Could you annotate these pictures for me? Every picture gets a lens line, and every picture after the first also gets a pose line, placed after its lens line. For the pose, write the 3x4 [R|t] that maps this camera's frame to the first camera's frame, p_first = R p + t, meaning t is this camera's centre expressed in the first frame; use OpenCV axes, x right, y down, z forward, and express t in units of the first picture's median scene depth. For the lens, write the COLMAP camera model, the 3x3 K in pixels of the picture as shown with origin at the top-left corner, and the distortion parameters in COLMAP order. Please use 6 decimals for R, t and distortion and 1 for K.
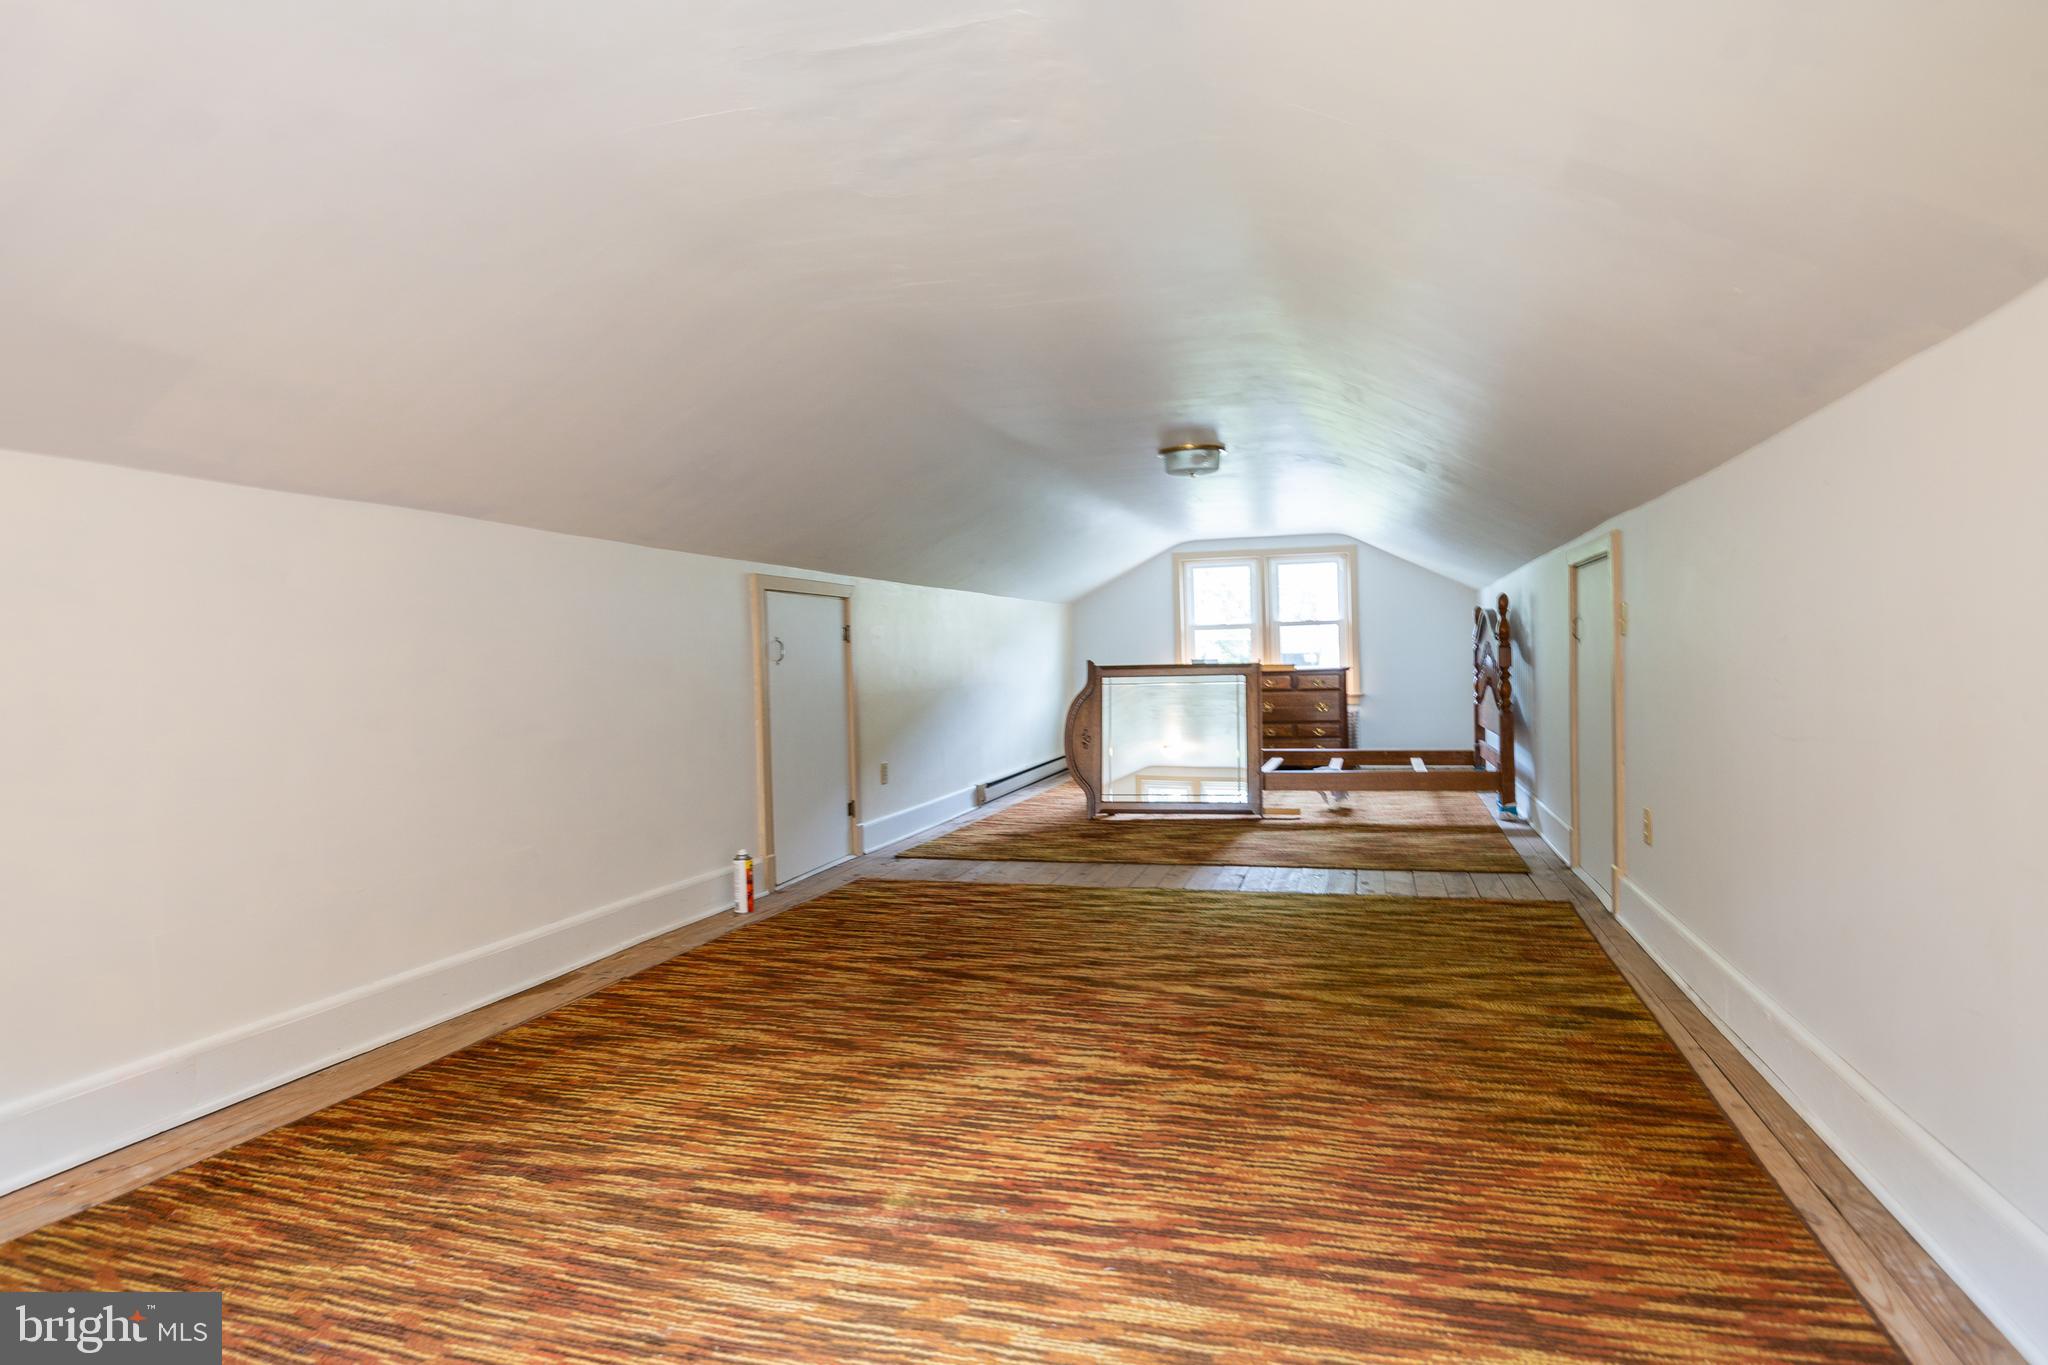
lens RADIAL K [[1081.2, 0, 1052.7], [0, 1081.2, 633.7], [0, 0, 1]] dist [0.002266, -0.025633]
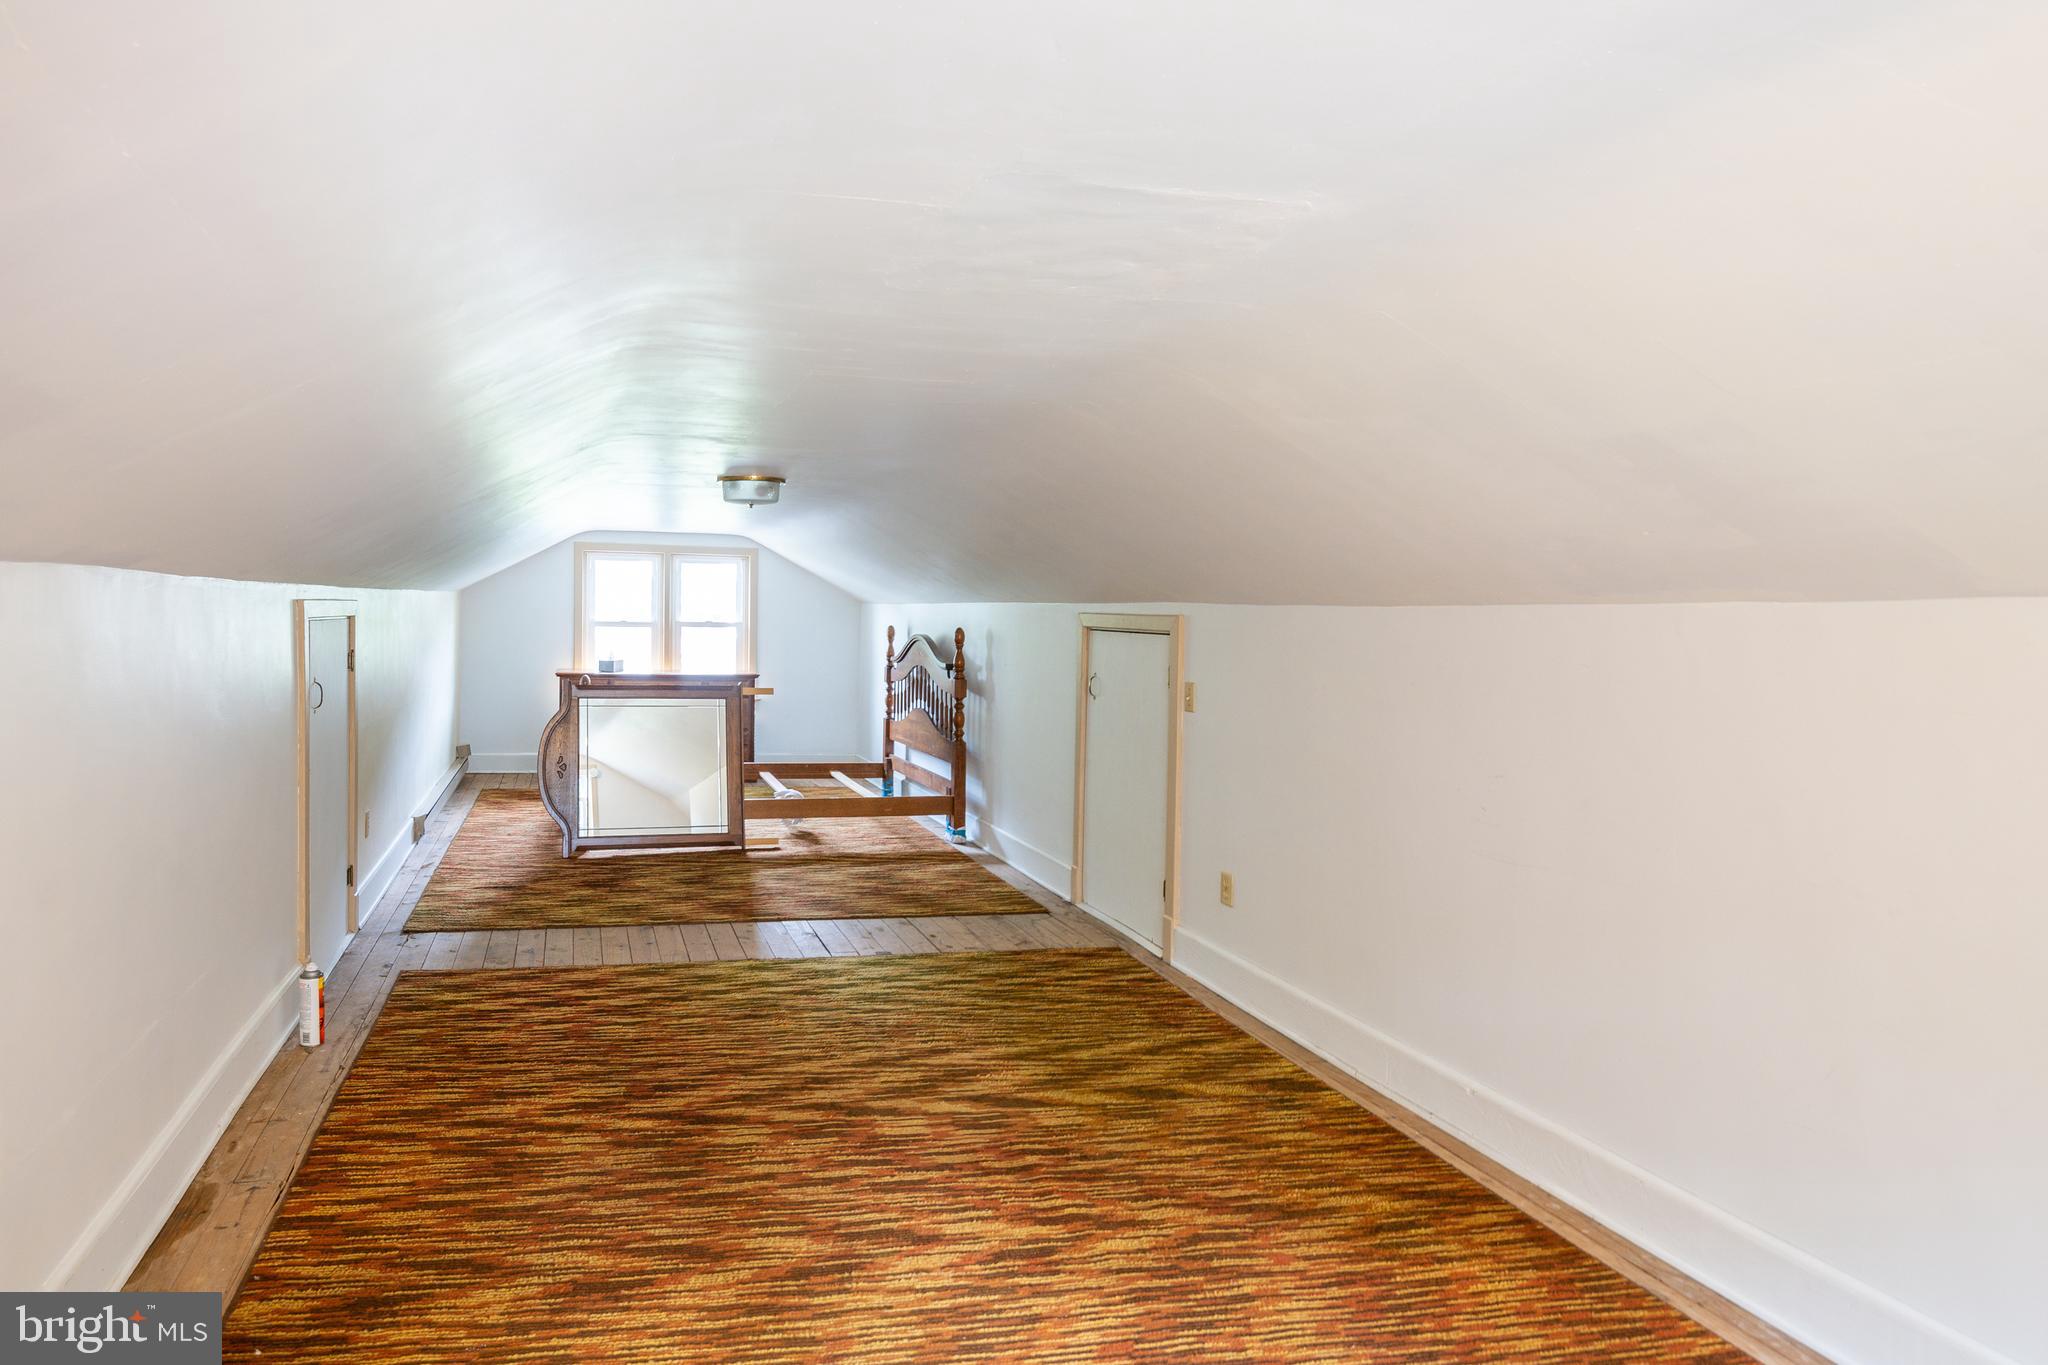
lens RADIAL K [[1100.0, 0, 1017.3], [0, 1100.0, 664.4], [0, 0, 1]] dist [0.007802, -0.027849]
pose [[0.900051, 0.055385, 0.432250, -0.292404], [-0.059287, 0.998231, -0.004455, -0.070911], [-0.431732, -0.021617, 0.901743, 0.104538]]
